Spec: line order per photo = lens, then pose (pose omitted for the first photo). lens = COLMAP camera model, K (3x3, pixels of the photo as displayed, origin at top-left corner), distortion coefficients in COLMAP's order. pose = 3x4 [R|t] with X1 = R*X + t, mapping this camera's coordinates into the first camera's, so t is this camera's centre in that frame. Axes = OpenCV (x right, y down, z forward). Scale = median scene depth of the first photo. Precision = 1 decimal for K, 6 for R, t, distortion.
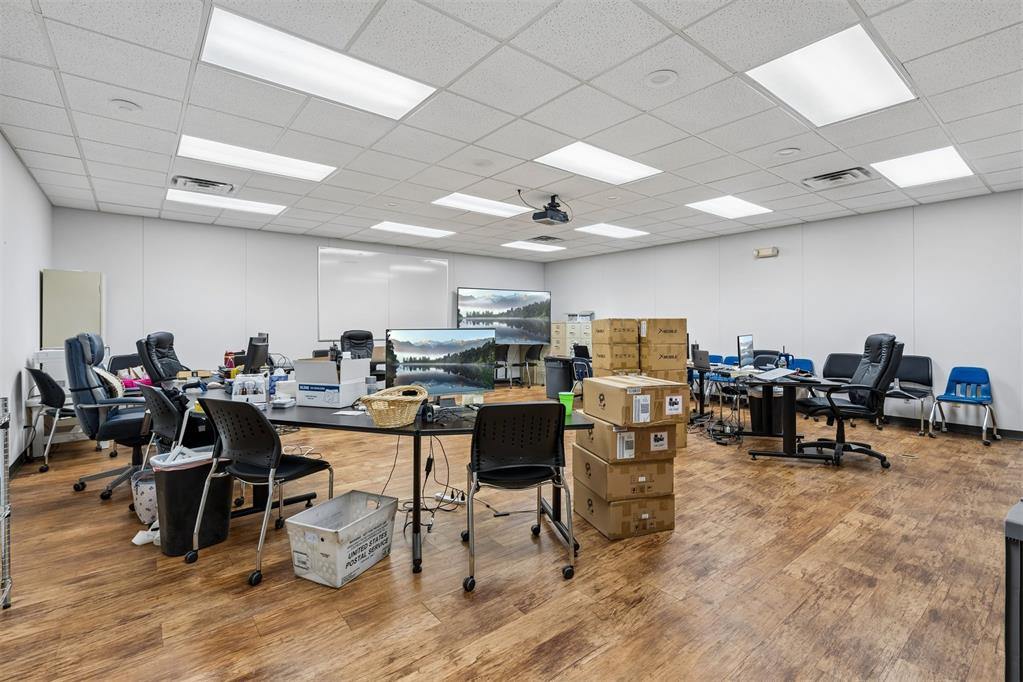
lens RADIAL K [[465.3, 0, 510.3], [0, 465.3, 335.4], [0, 0, 1]] dist [-0.001108, -0.000589]
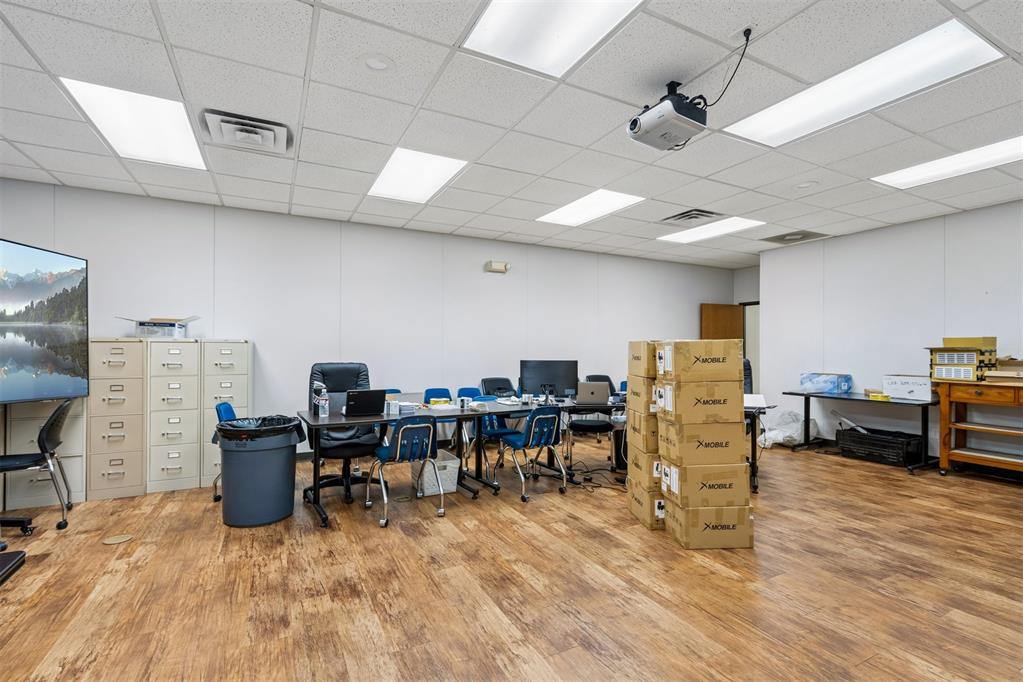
lens RADIAL K [[465.3, 0, 513.6], [0, 465.3, 339.1], [0, 0, 1]] dist [-0.001108, -0.000589]
pose [[0.199752, 0.033148, 0.979286, -0.575546], [0.017034, 0.999159, -0.037296, -0.013239], [-0.979698, 0.024131, 0.199019, 1.519143]]
